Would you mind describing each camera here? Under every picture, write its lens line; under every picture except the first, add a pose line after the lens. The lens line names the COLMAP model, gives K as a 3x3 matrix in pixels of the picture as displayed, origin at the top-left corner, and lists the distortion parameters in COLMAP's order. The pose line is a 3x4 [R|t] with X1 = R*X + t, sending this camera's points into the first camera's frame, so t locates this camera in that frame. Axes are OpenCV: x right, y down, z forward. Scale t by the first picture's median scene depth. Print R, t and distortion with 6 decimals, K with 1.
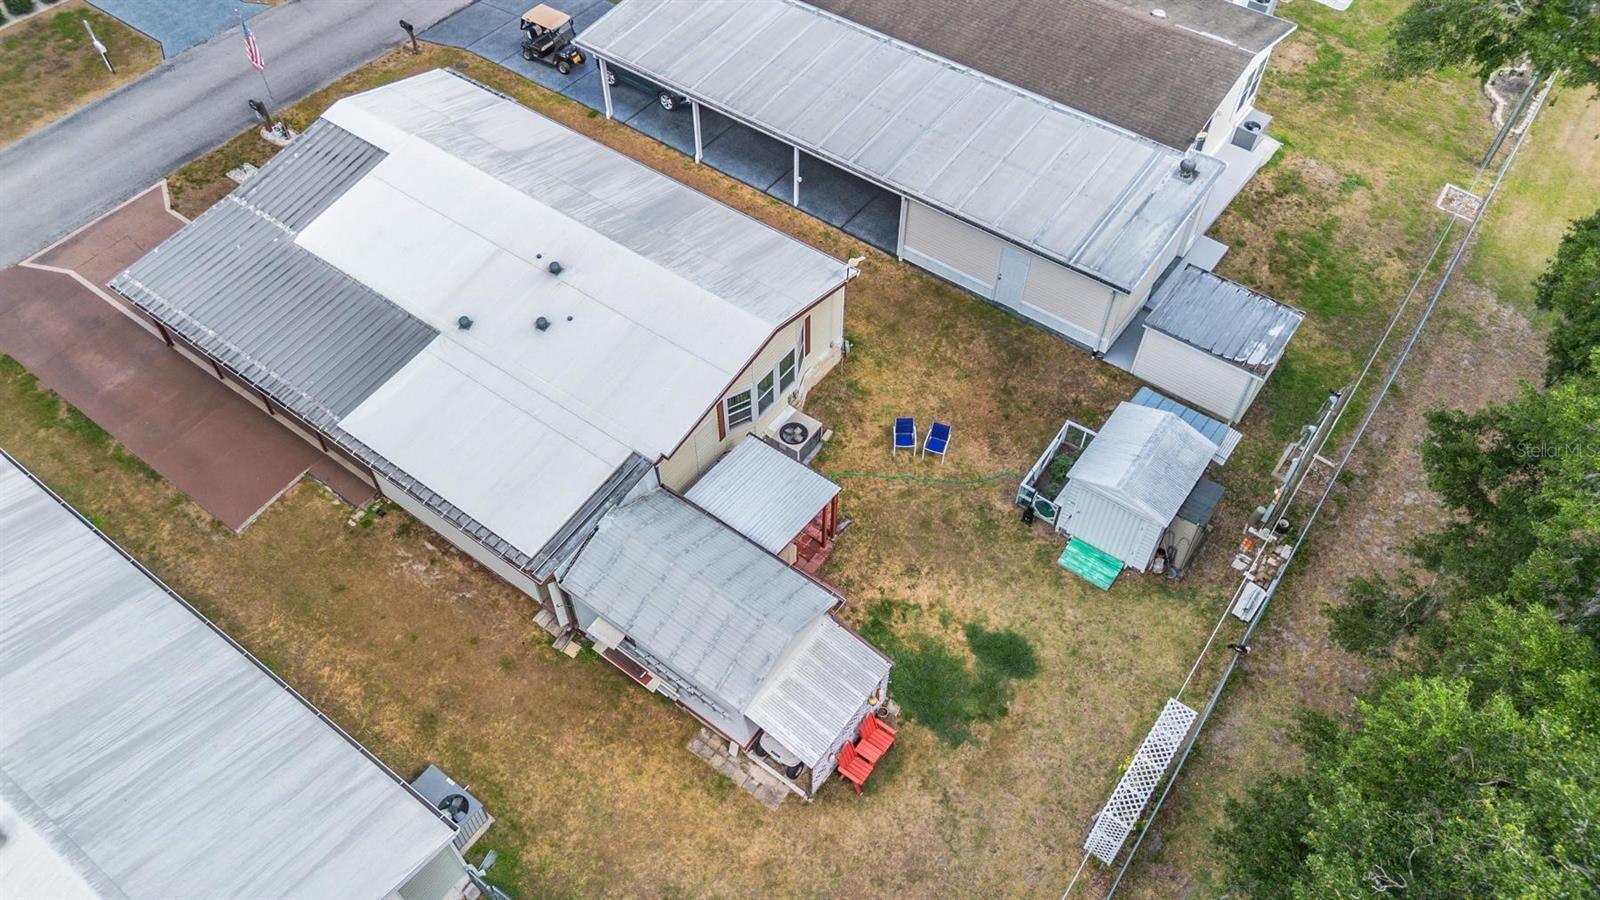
lens RADIAL K [[1142.7, 0, 810.2], [0, 1142.7, 448.0], [0, 0, 1]] dist [0.005526, 0.001411]
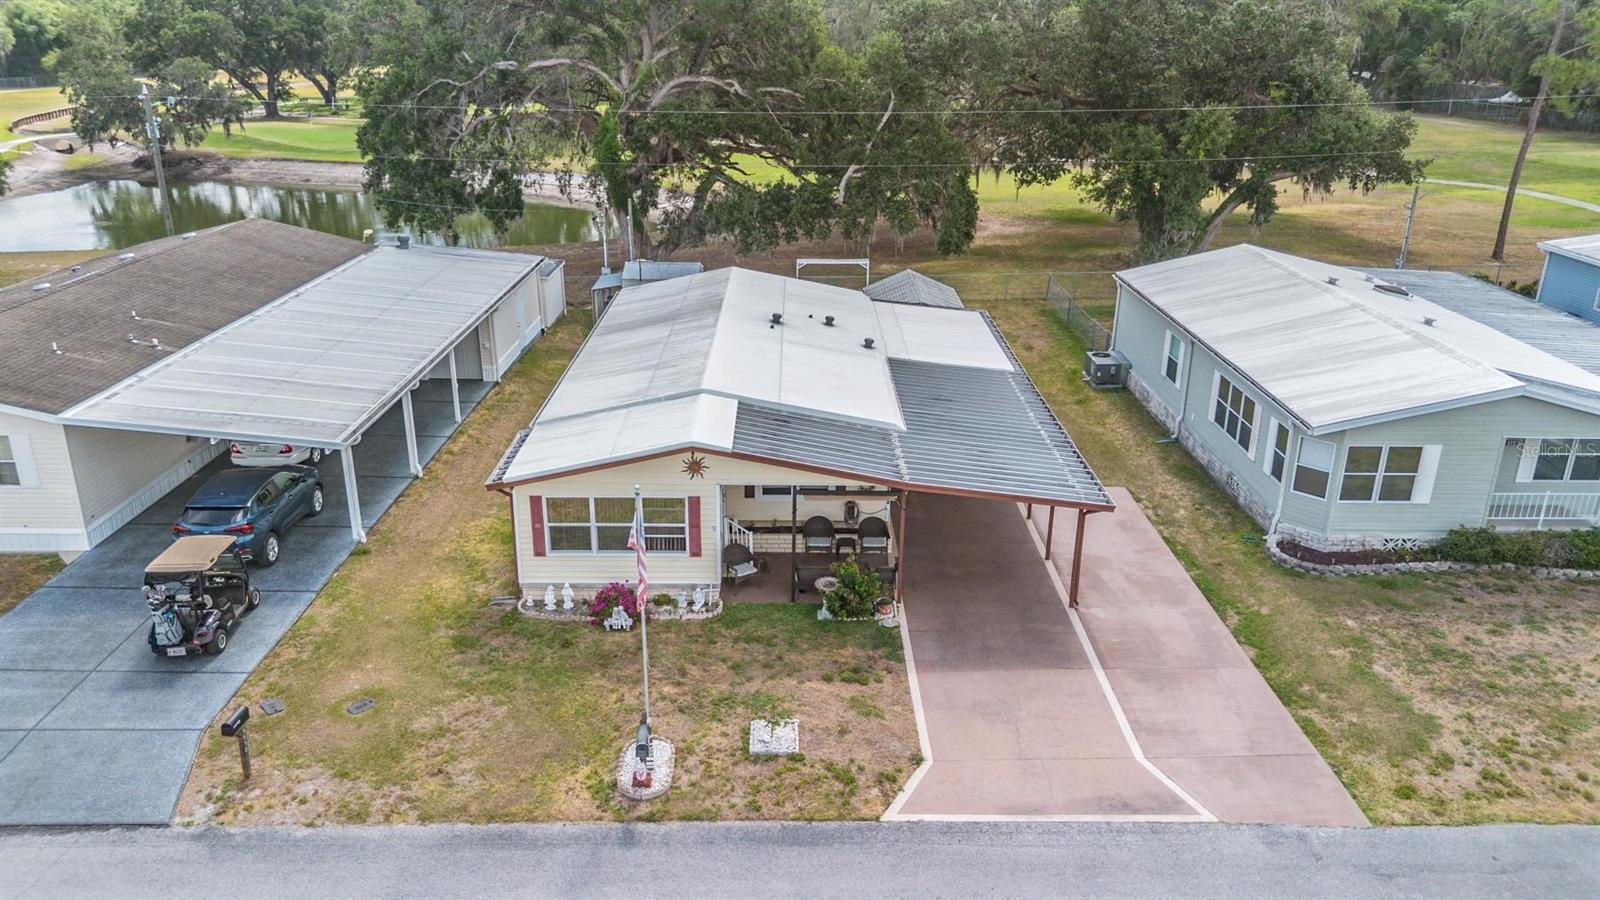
lens RADIAL K [[1142.7, 0, 802.2], [0, 1142.7, 450.3], [0, 0, 1]] dist [0.005526, 0.001411]
pose [[-0.593608, -0.302439, 0.745761, -0.981545], [0.607445, 0.439456, 0.661731, -0.725901], [-0.527863, 0.845818, -0.077150, 1.081794]]
